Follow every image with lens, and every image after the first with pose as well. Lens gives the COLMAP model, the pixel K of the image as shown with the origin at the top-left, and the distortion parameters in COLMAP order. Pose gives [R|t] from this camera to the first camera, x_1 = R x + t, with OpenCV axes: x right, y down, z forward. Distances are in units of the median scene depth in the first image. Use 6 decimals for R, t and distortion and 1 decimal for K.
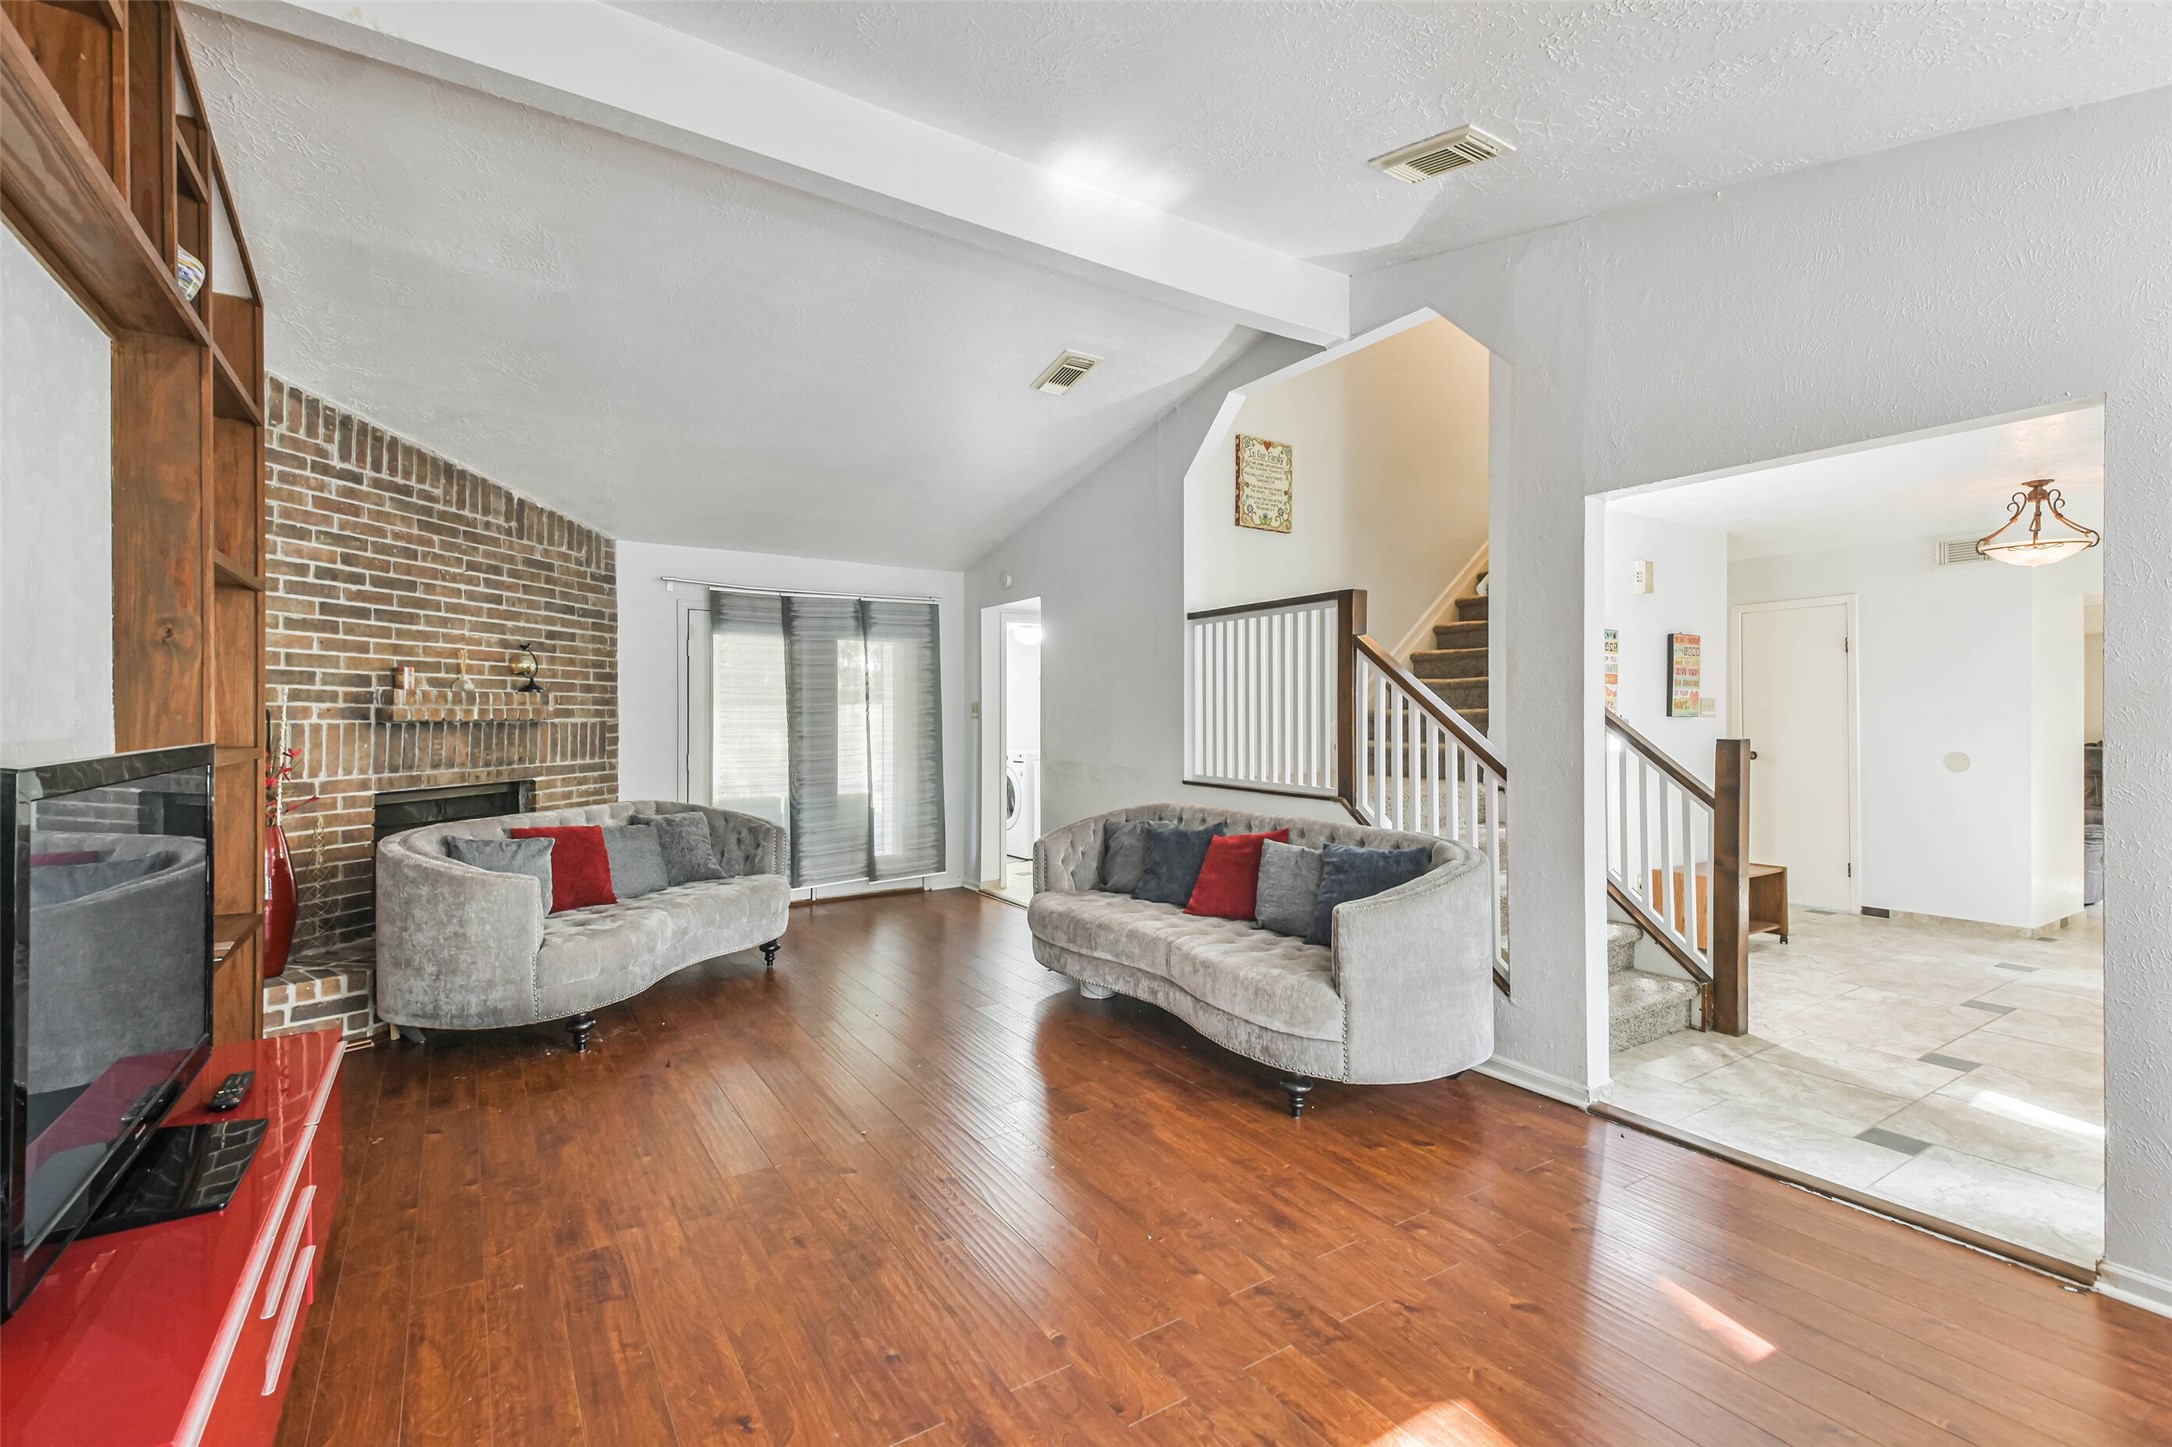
lens RADIAL K [[968.0, 0, 1115.3], [0, 968.0, 719.6], [0, 0, 1]] dist [0.109762, -0.046692]
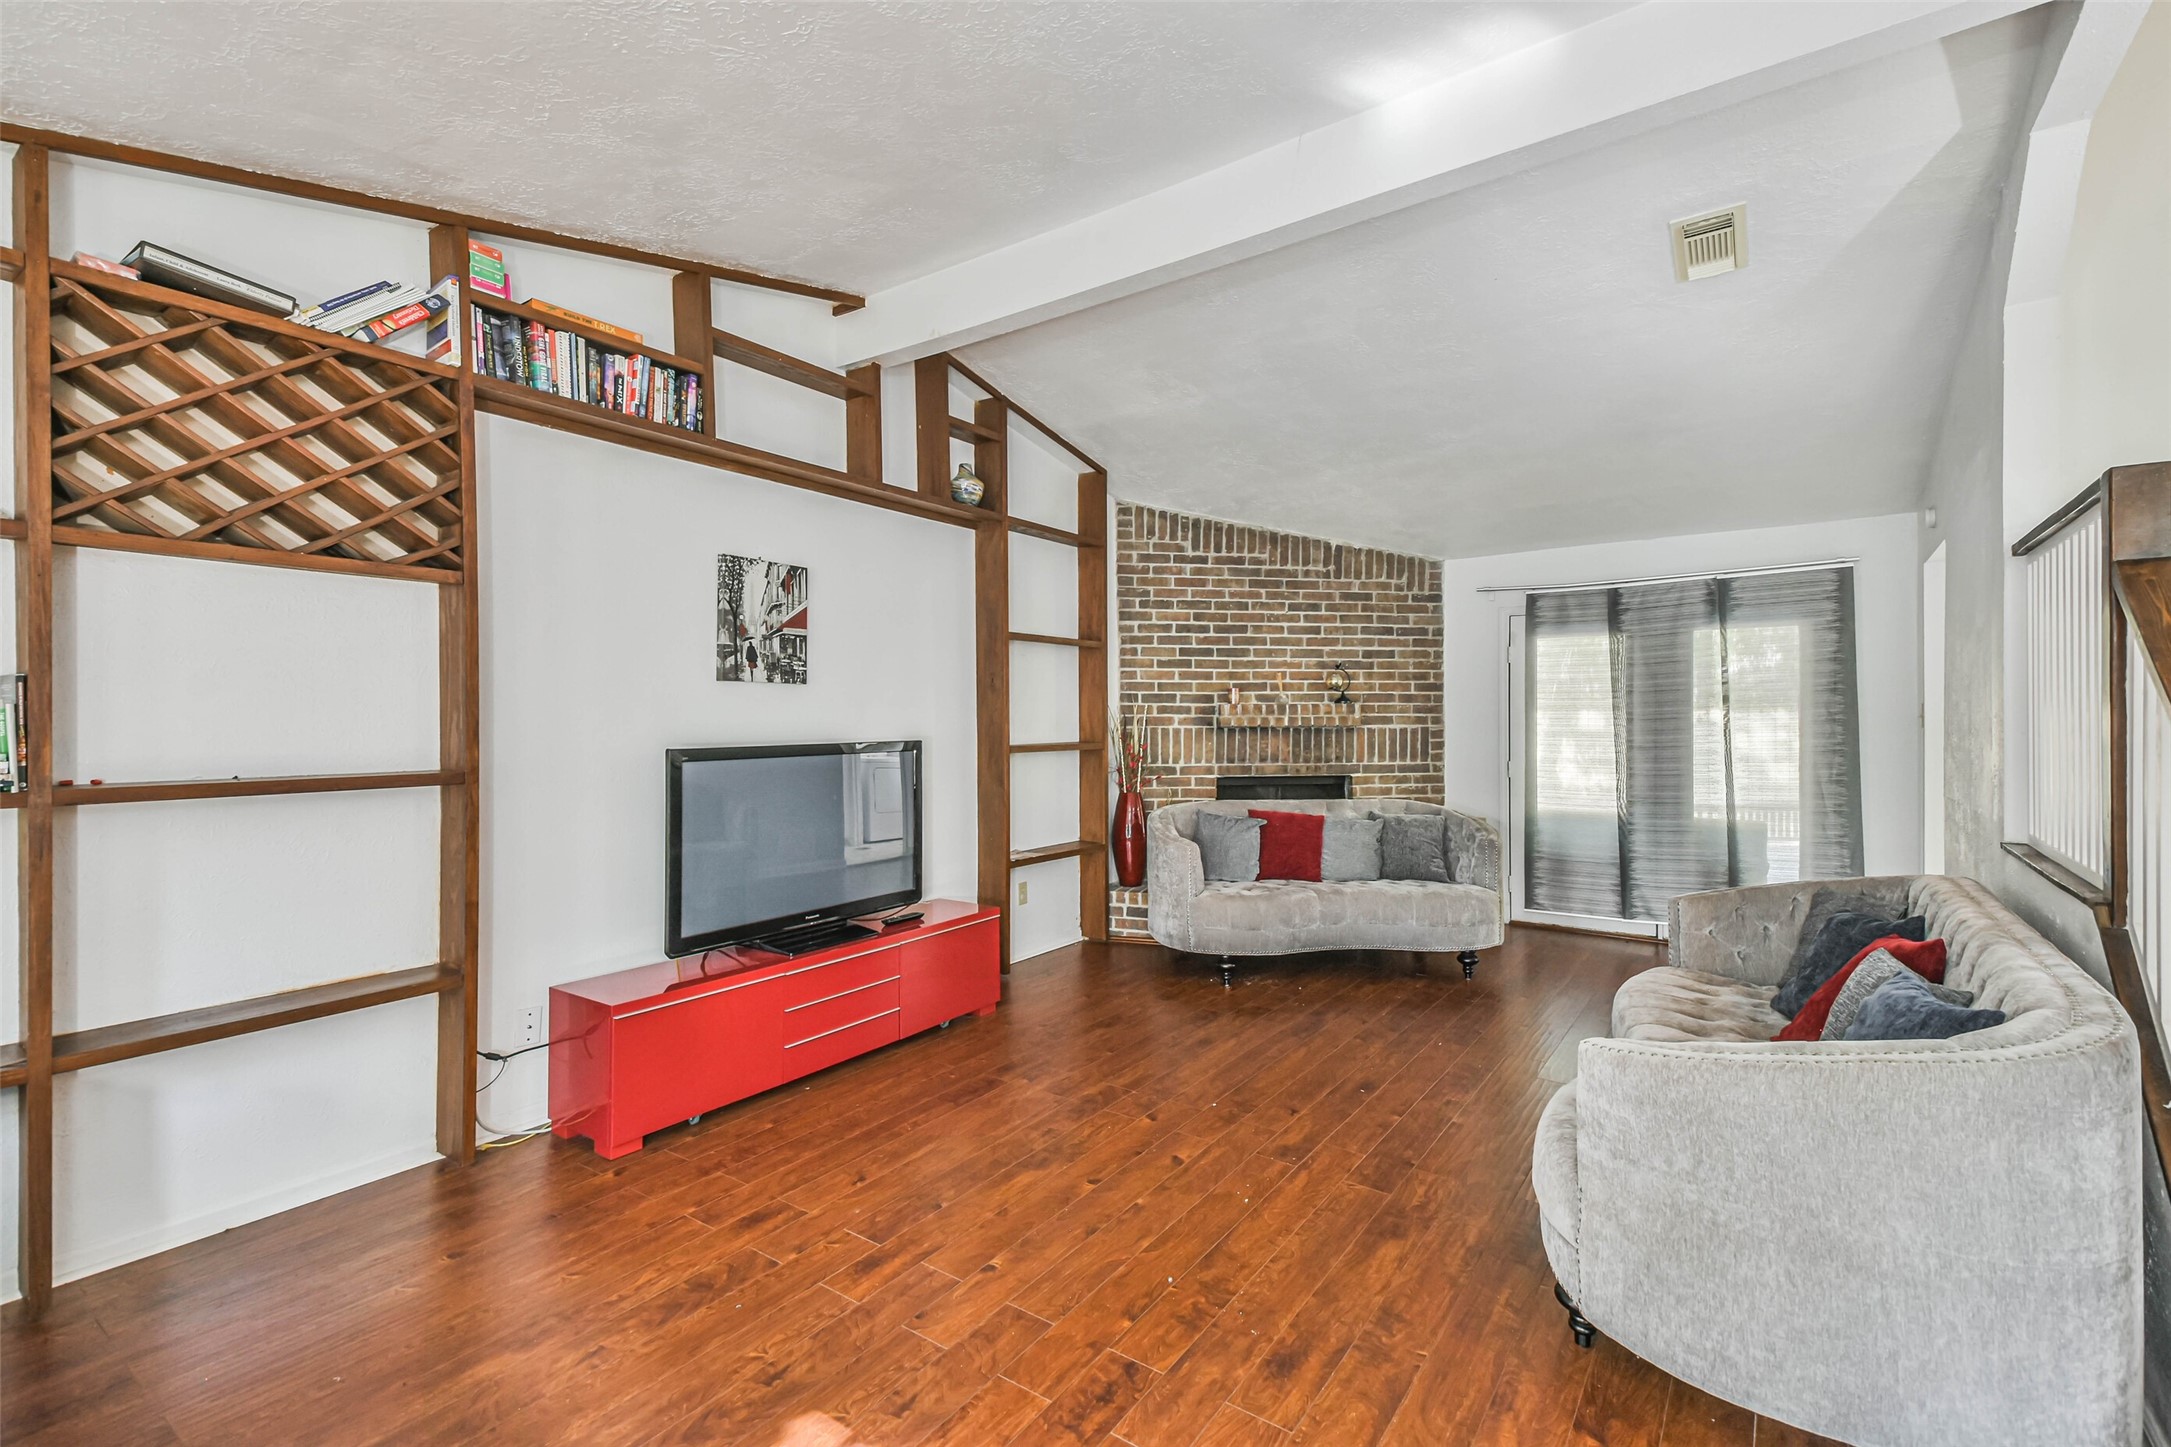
lens RADIAL K [[991.5, 0, 1085.5], [0, 991.5, 723.5], [0, 0, 1]] dist [0.085456, -0.000091]
pose [[0.354261, 0.004826, -0.935134, 0.497747], [-0.002034, 0.999988, 0.004390, -0.008484], [0.935144, 0.000347, 0.354267, 0.315169]]
